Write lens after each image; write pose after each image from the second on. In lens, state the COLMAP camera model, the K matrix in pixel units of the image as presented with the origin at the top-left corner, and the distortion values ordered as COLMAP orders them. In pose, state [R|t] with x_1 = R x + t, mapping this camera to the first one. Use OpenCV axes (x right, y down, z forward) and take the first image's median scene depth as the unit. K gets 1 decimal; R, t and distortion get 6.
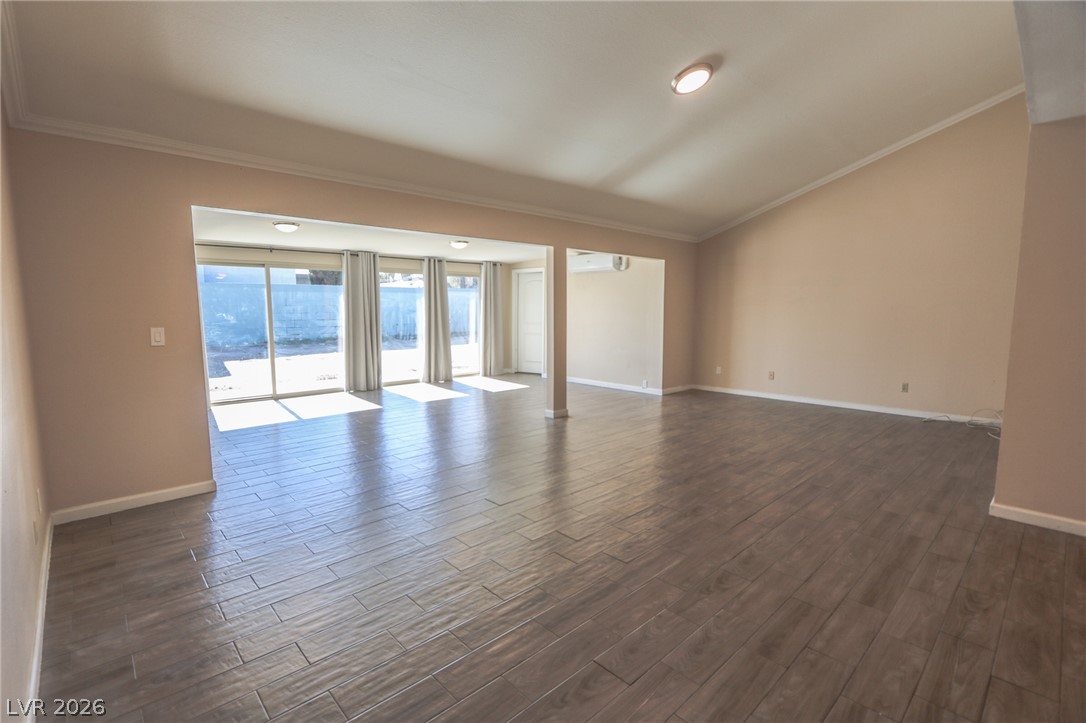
lens RADIAL K [[498.3, 0, 540.2], [0, 498.3, 361.9], [0, 0, 1]] dist [-0.014224, 0.000152]
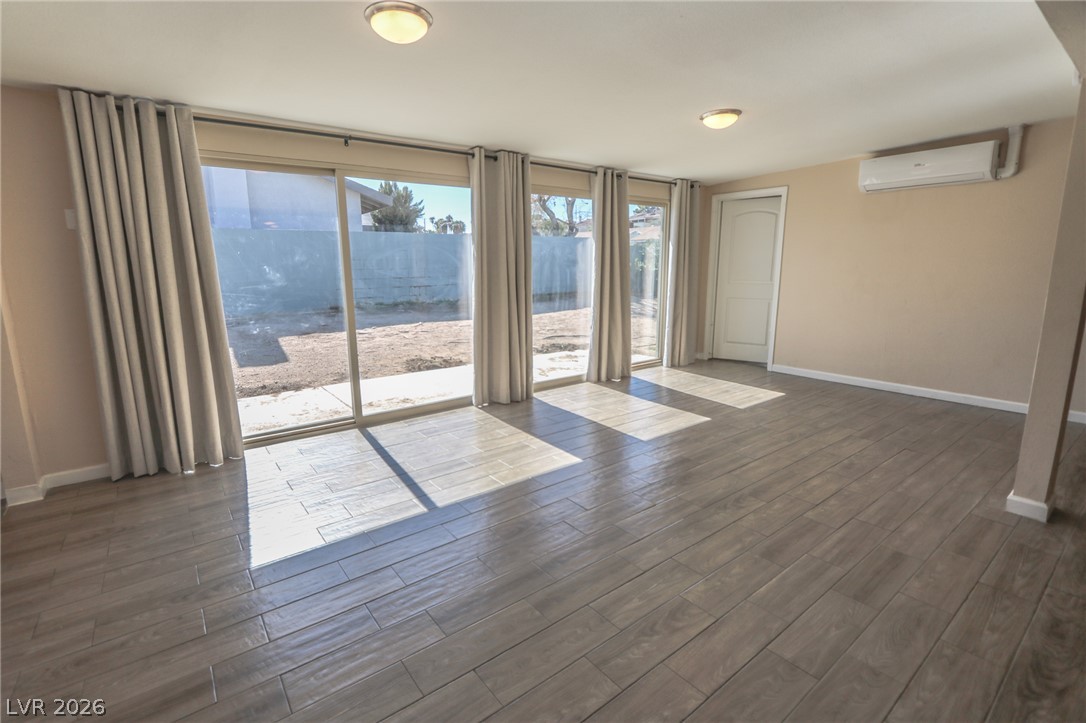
lens RADIAL K [[498.3, 0, 539.9], [0, 498.3, 352.7], [0, 0, 1]] dist [-0.014224, 0.000152]
pose [[0.993240, 0.008729, -0.115752, -0.229323], [-0.001230, 0.997904, 0.064702, -0.033679], [0.116074, -0.064122, 0.991169, 0.405823]]
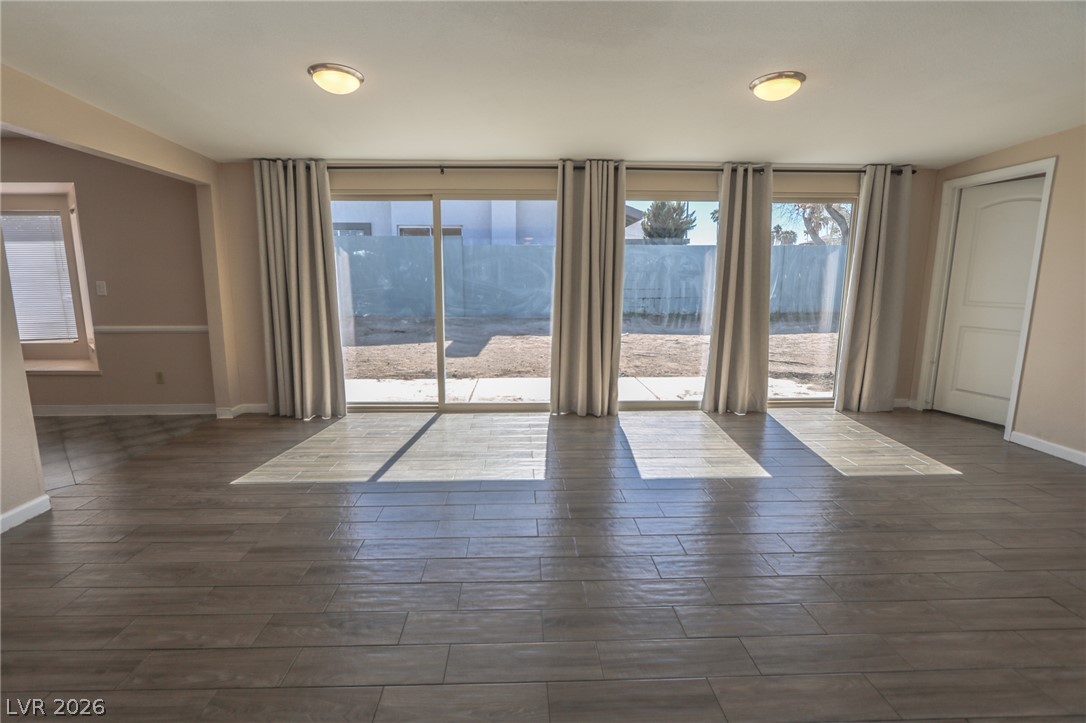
lens RADIAL K [[498.3, 0, 525.5], [0, 498.3, 353.2], [0, 0, 1]] dist [-0.014224, 0.000152]
pose [[0.742857, 0.097411, -0.662325, -0.032762], [-0.073259, 0.995244, 0.064209, -0.039682], [0.665430, 0.000823, 0.746460, 0.495509]]
